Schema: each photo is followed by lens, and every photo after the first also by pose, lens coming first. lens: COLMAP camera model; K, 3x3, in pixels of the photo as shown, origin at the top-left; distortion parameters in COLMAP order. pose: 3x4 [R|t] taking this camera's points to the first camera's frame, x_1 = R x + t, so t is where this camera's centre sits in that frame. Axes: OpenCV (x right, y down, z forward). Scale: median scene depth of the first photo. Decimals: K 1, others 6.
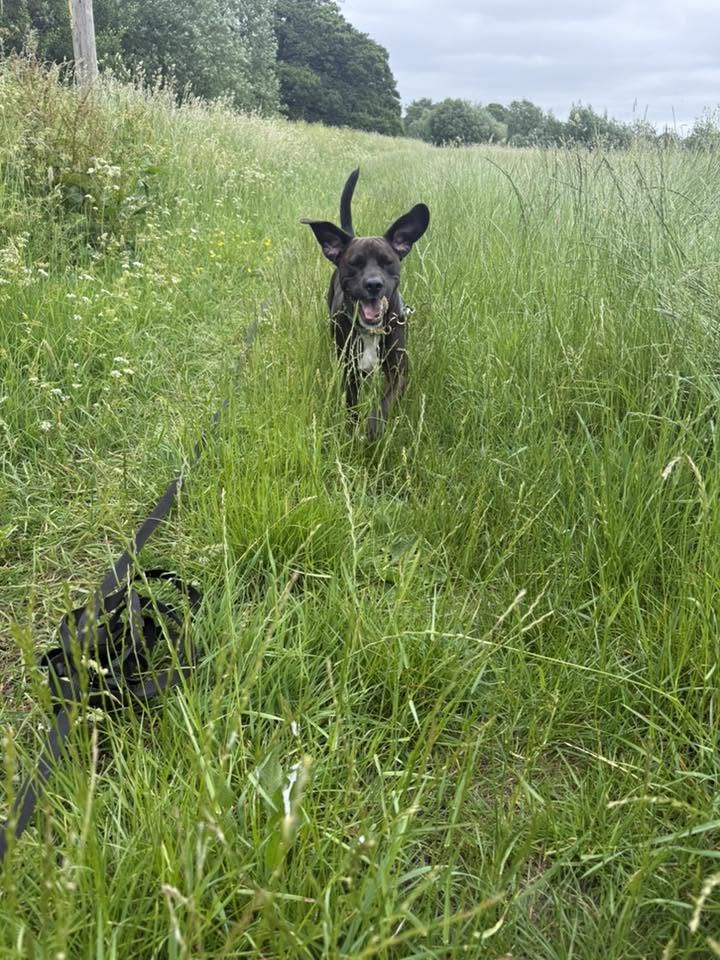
lens RADIAL K [[386.5, 0, 360.1], [0, 386.5, 480.3], [0, 0, 1]] dist [-0.001459, -0.001875]
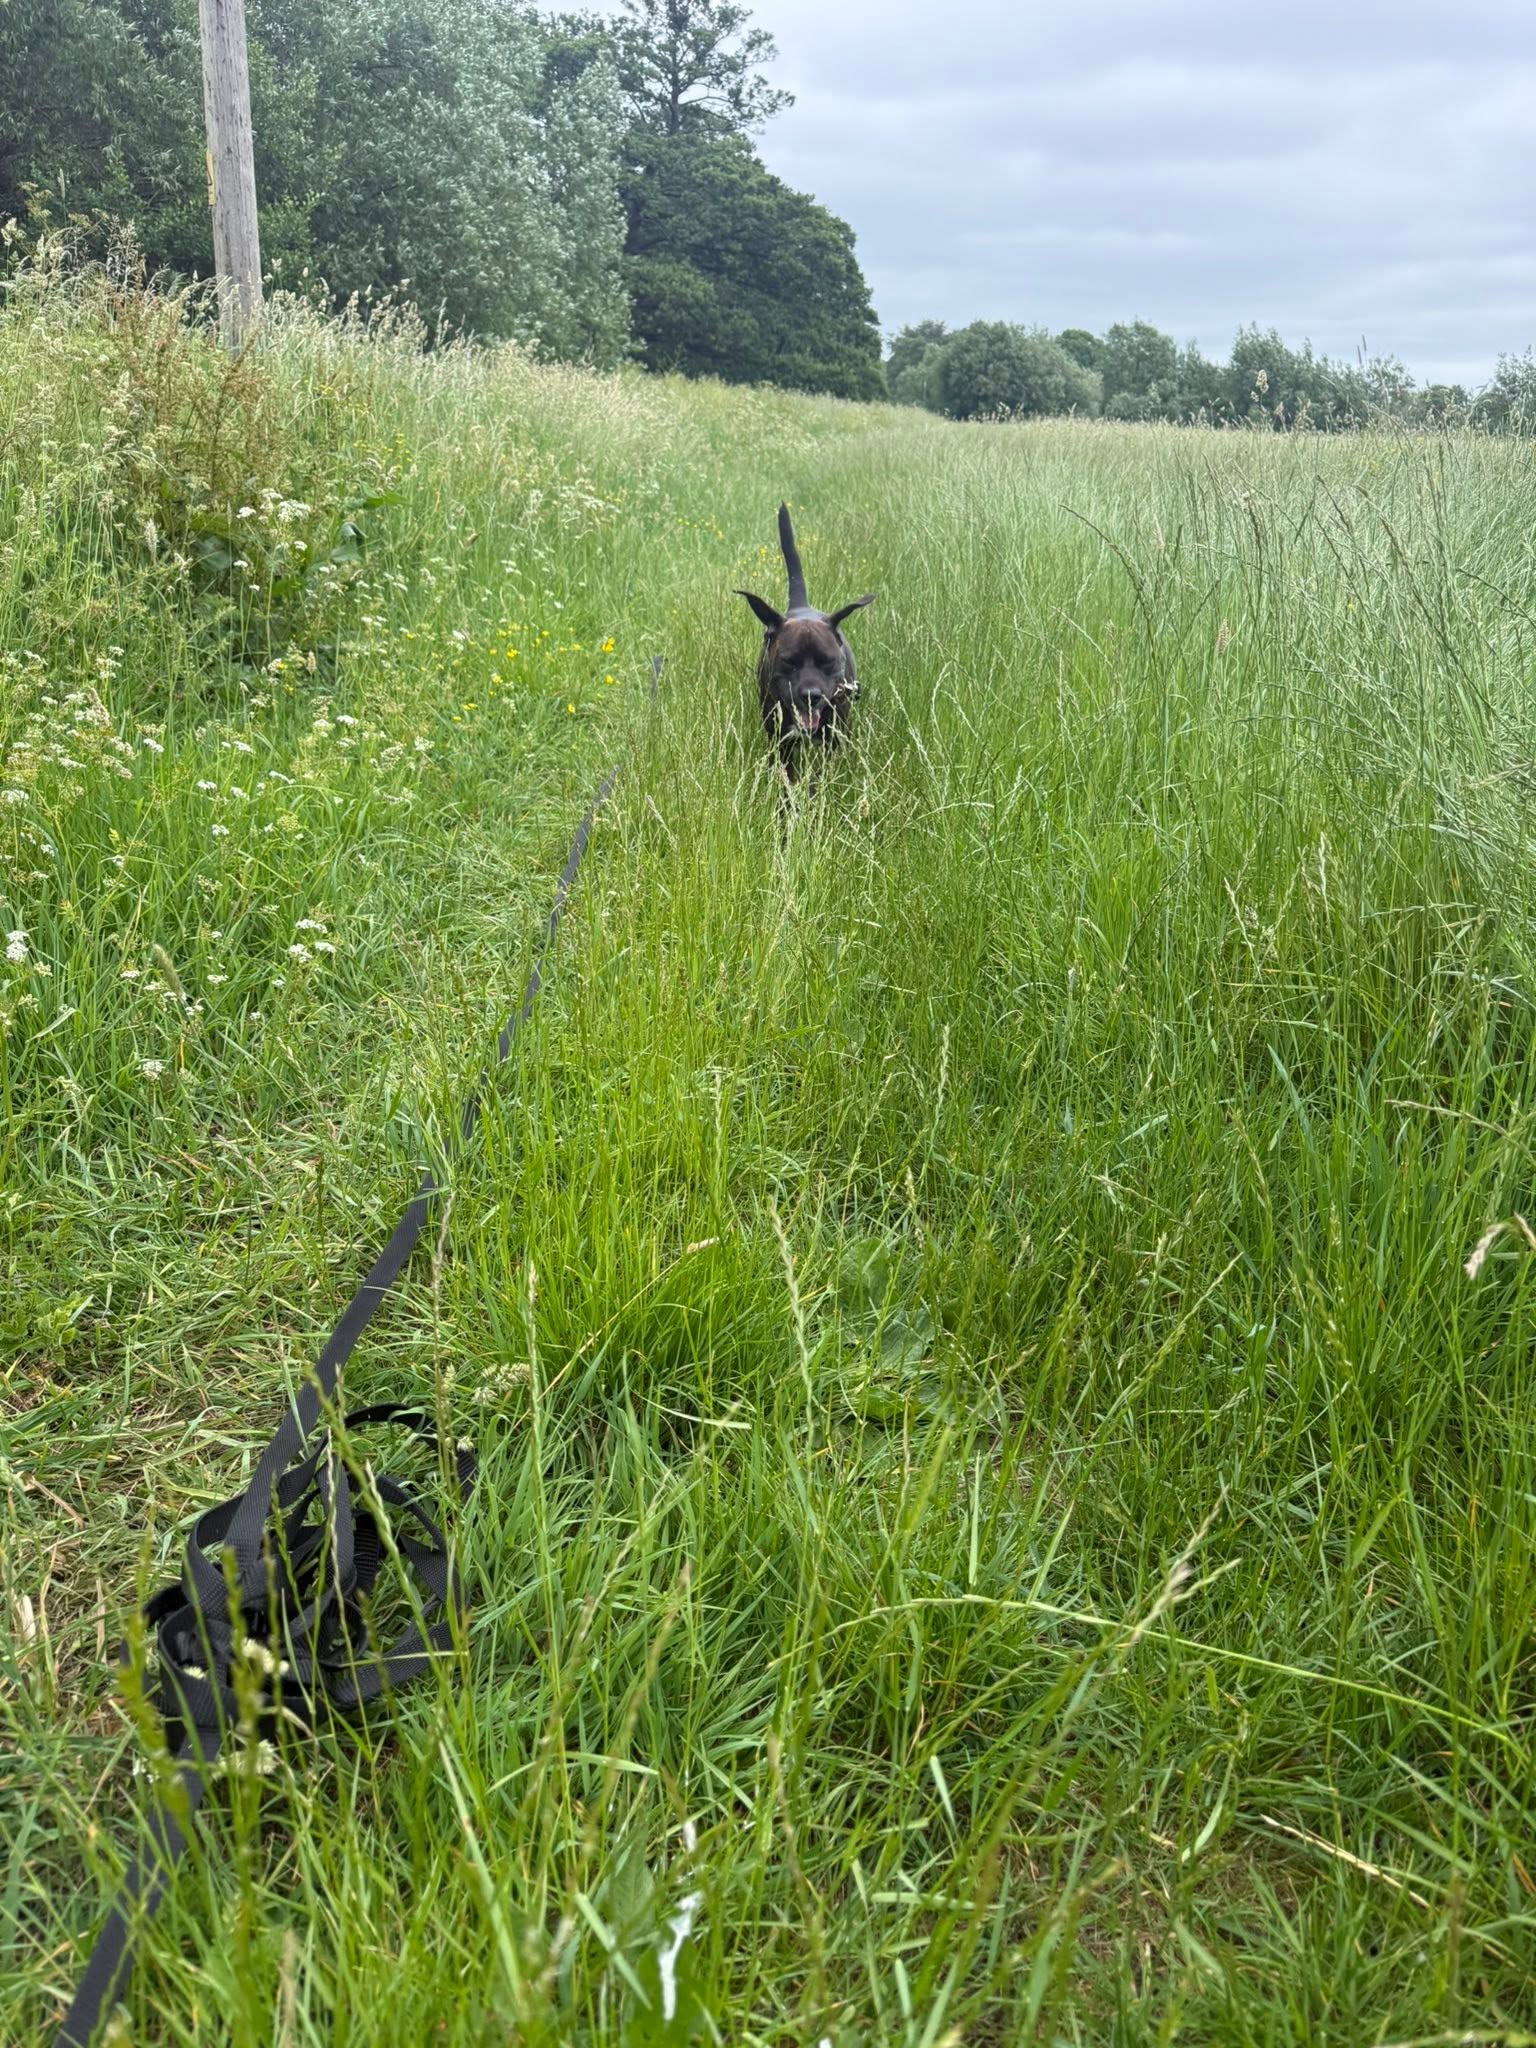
lens RADIAL K [[824.6, 0, 769.4], [0, 824.6, 1023.5], [0, 0, 1]] dist [-0.001459, -0.001875]
pose [[0.999886, 0.002280, -0.014942, -0.031143], [-0.002745, 0.999510, -0.031186, -0.161568], [0.014864, 0.031224, 0.999402, -0.012909]]
